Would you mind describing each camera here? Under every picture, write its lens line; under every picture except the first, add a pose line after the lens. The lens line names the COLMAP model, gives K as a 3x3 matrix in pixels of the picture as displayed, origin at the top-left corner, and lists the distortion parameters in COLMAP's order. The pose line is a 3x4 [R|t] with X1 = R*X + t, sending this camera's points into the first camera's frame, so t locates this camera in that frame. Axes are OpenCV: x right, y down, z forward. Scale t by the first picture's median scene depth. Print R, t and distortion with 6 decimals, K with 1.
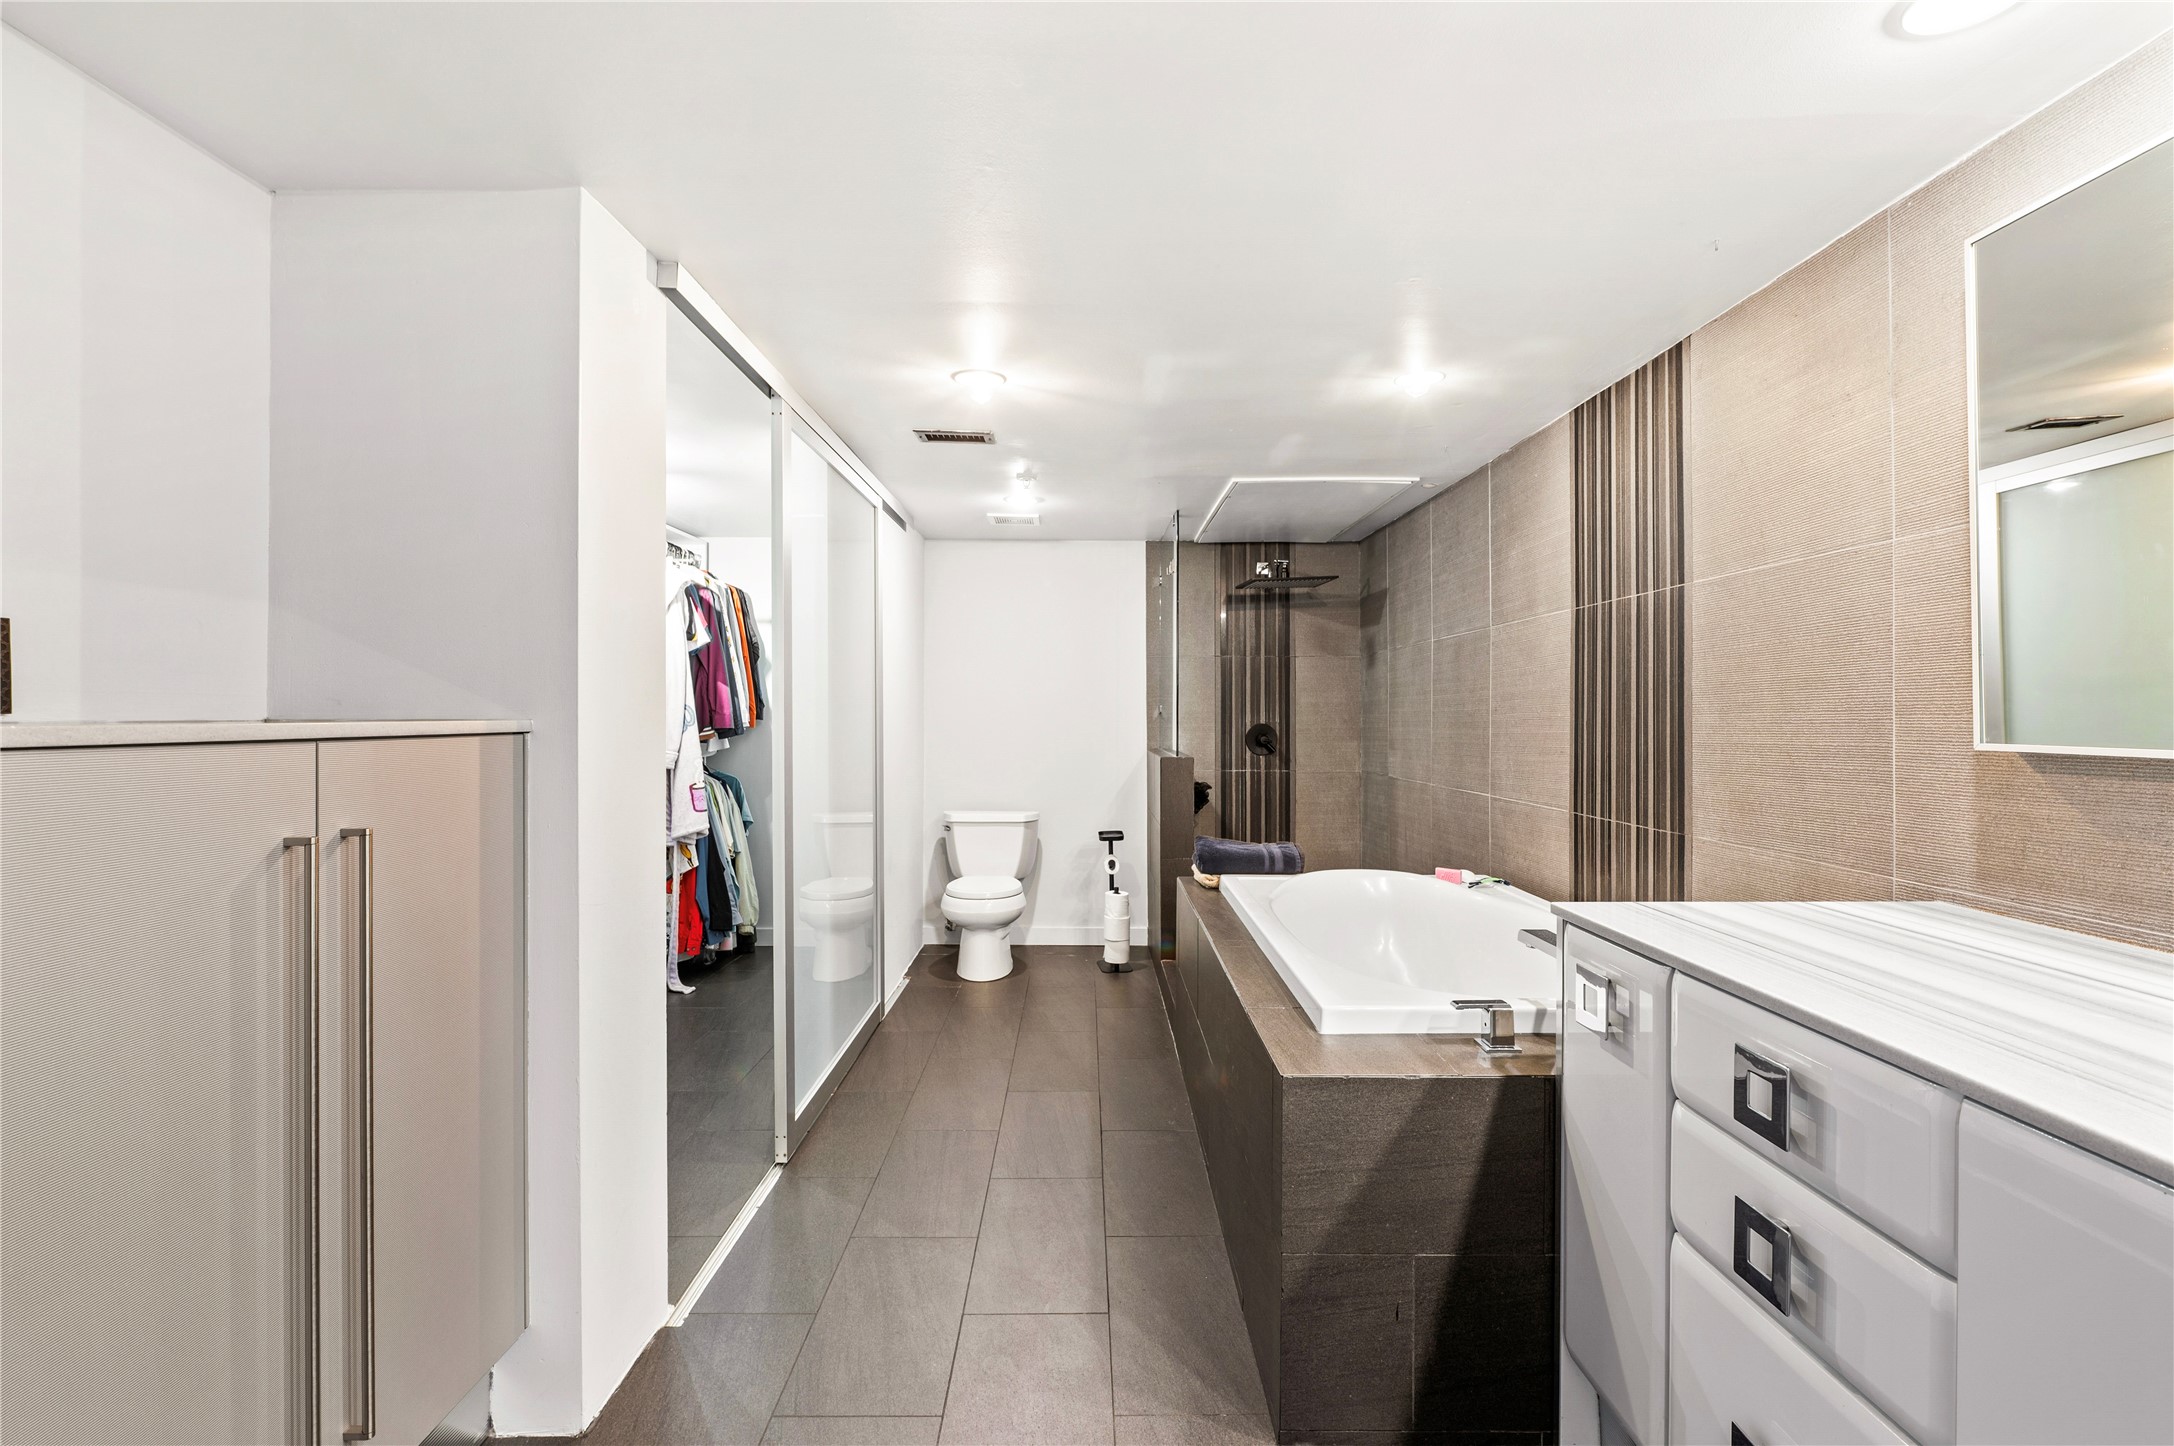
lens RADIAL K [[980.6, 0, 1086.4], [0, 980.6, 718.5], [0, 0, 1]] dist [-0.005248, -0.000623]
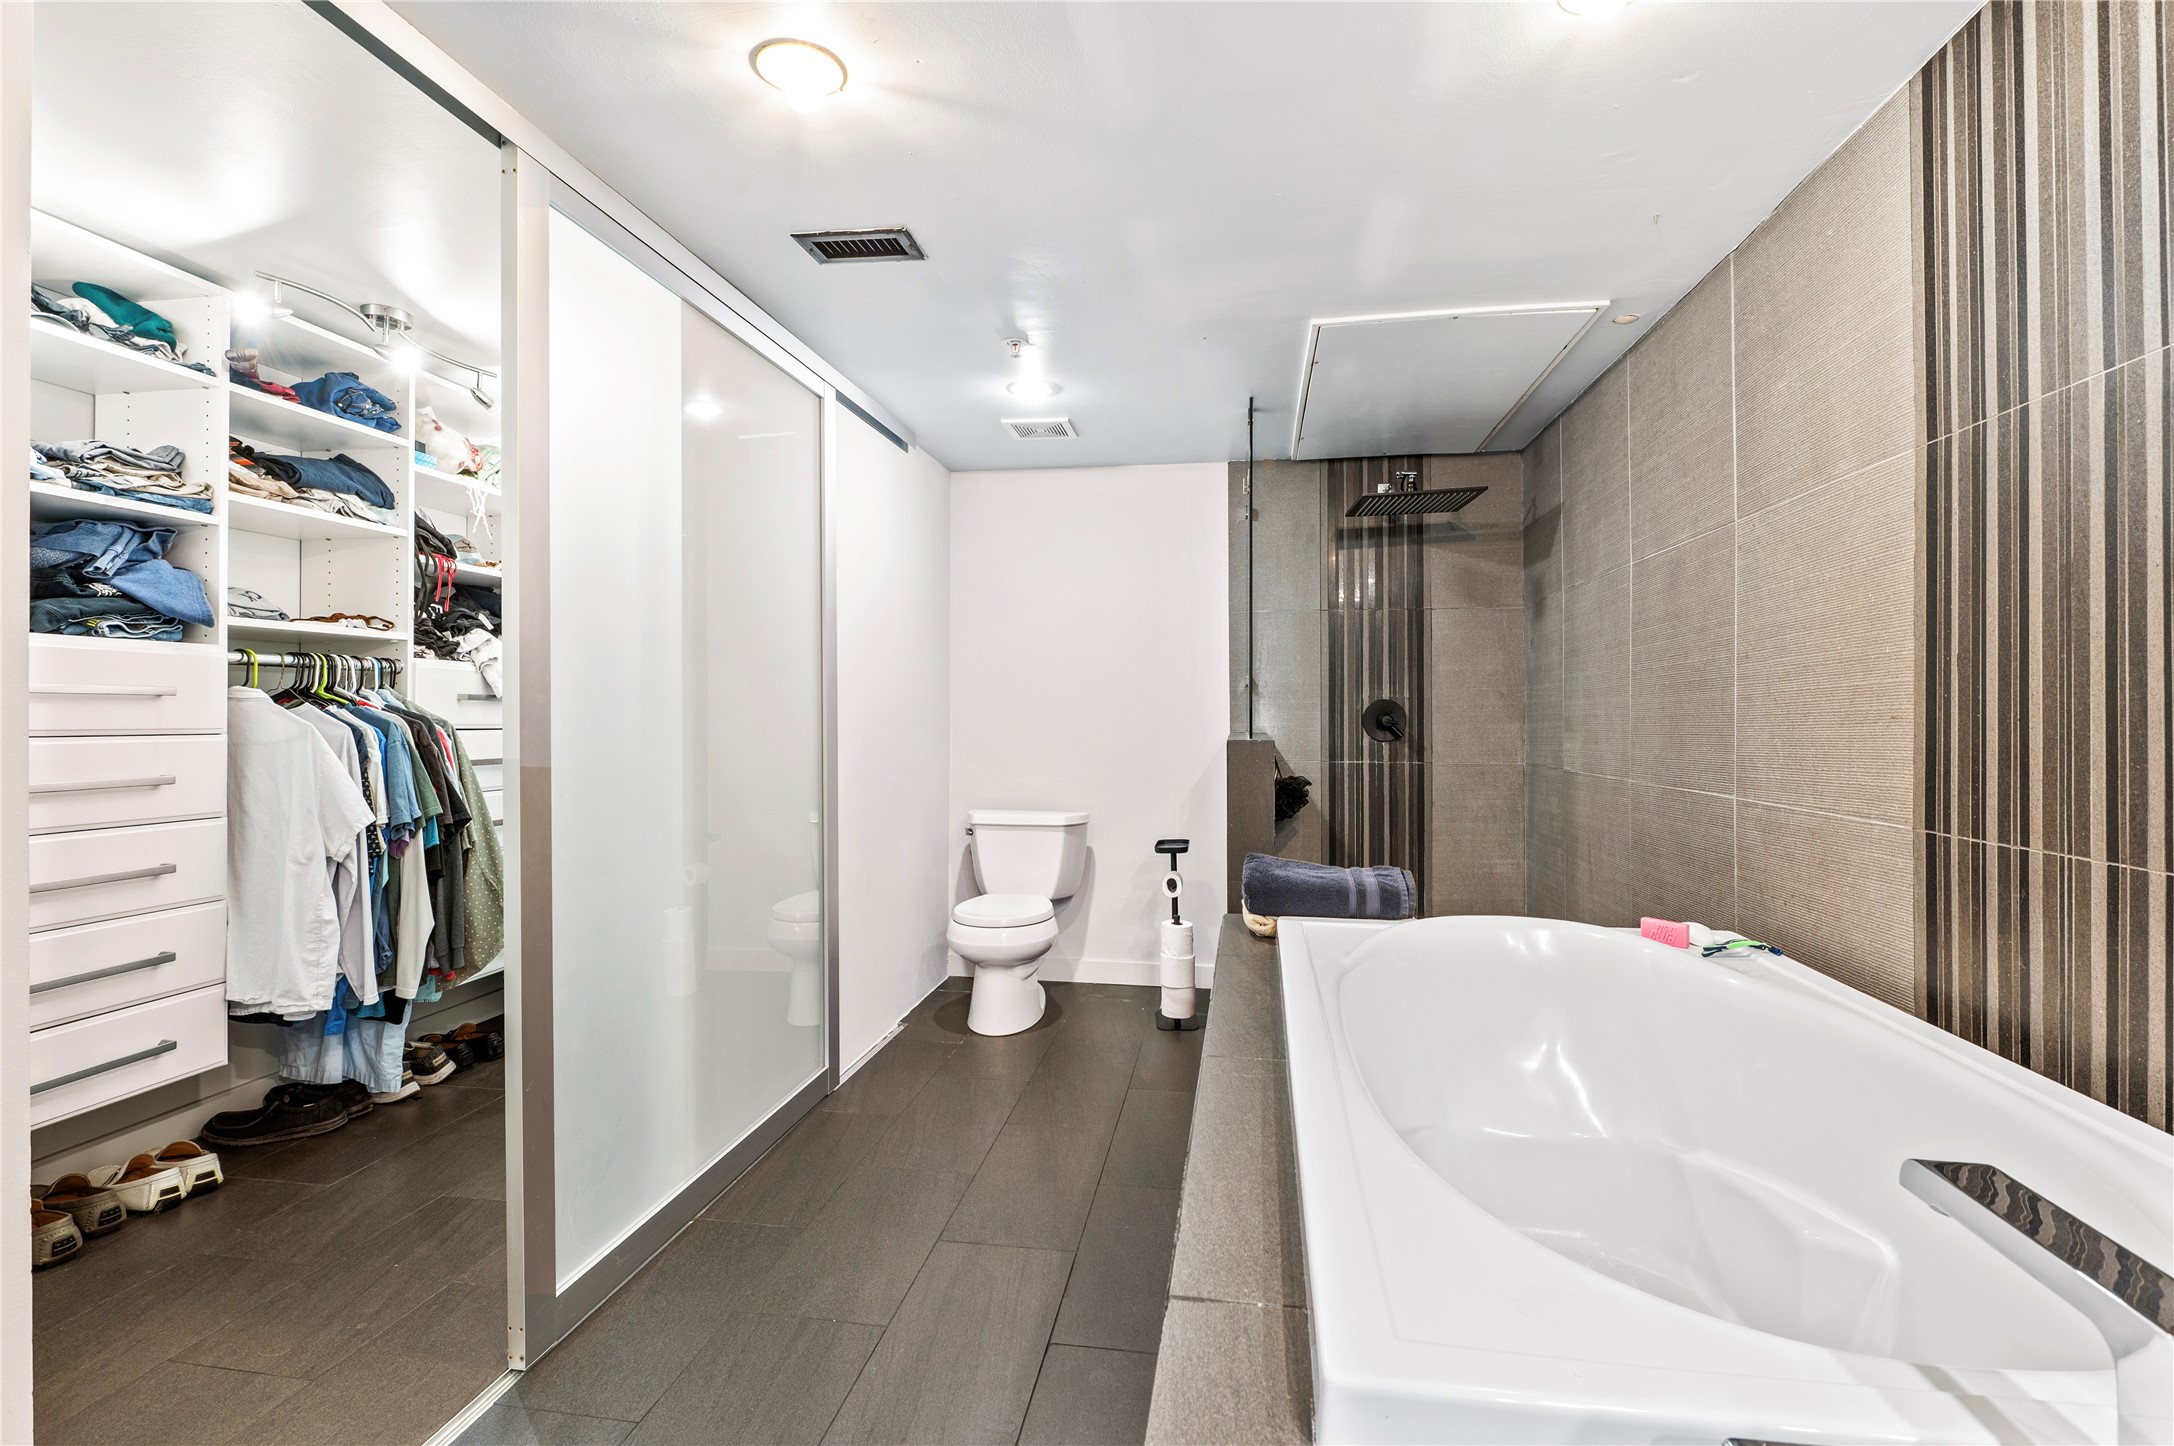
lens RADIAL K [[980.6, 0, 1090.1], [0, 980.6, 714.0], [0, 0, 1]] dist [-0.005248, -0.000623]
pose [[0.987211, -0.000992, -0.159416, 0.085327], [0.000401, 0.999993, -0.003741, 0.021427], [0.159418, 0.003629, 0.987204, 0.253196]]
